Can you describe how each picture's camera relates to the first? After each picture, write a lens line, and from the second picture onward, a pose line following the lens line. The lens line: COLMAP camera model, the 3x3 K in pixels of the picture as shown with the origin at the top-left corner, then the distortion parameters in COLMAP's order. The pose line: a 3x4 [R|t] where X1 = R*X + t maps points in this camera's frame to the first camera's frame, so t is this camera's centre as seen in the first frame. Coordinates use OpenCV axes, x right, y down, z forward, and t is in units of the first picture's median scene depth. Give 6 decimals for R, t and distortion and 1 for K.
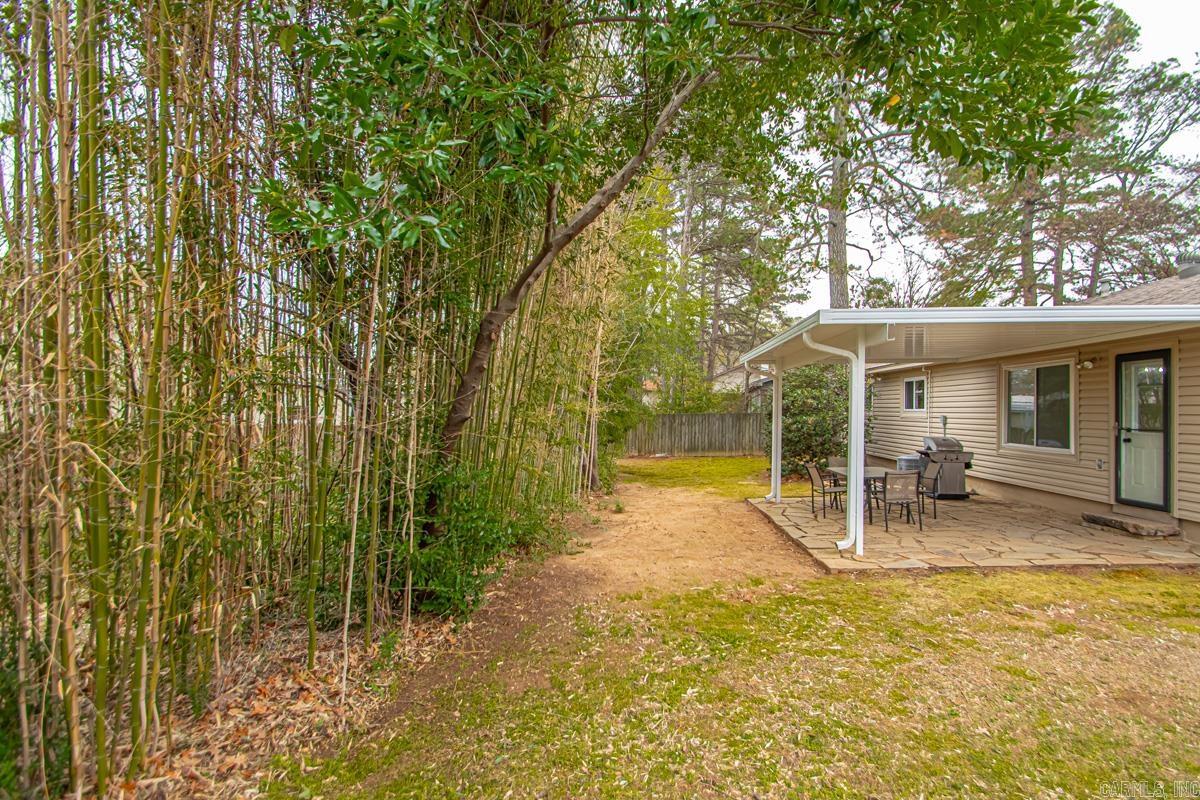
lens RADIAL K [[557.3, 0, 592.4], [0, 557.3, 412.3], [0, 0, 1]] dist [0.023803, -0.007532]
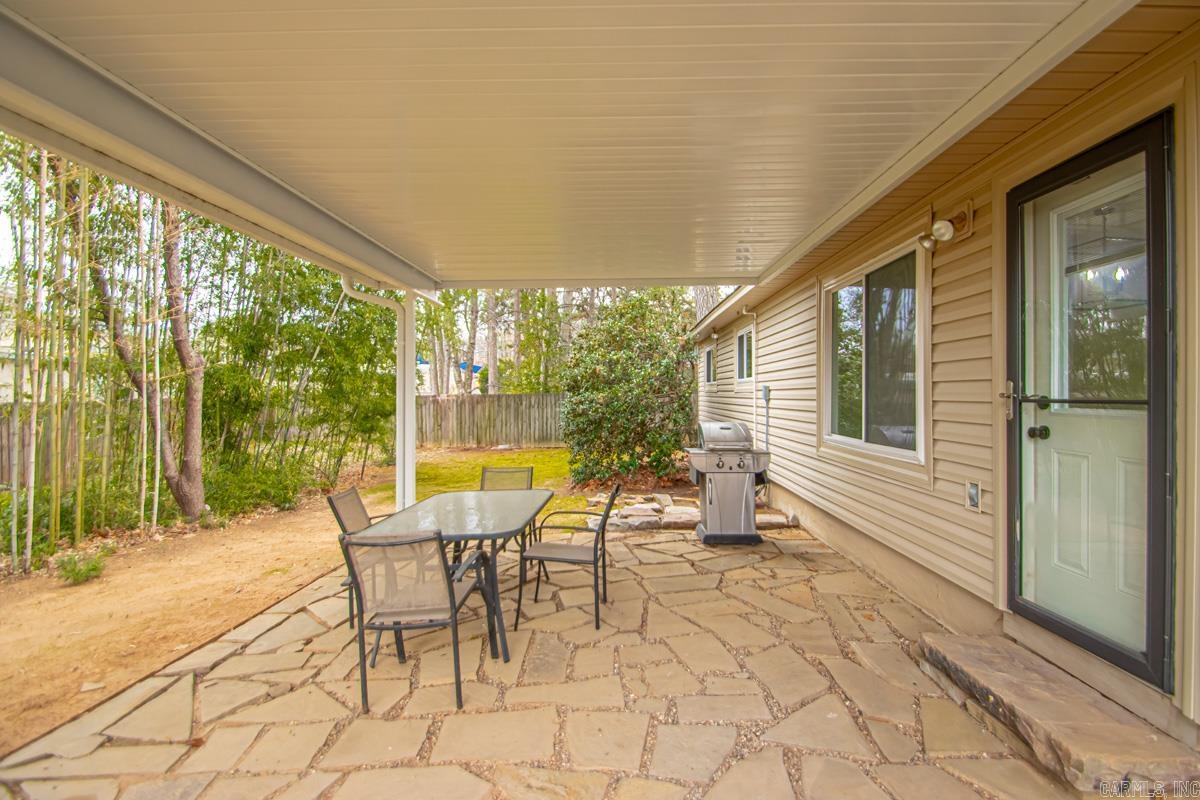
lens RADIAL K [[557.3, 0, 605.6], [0, 557.3, 405.0], [0, 0, 1]] dist [0.023803, -0.007532]
pose [[0.997114, -0.007838, 0.075514, 0.644930], [0.006756, 0.999871, 0.014576, 0.025369], [-0.075619, -0.014024, 0.997038, 0.665728]]
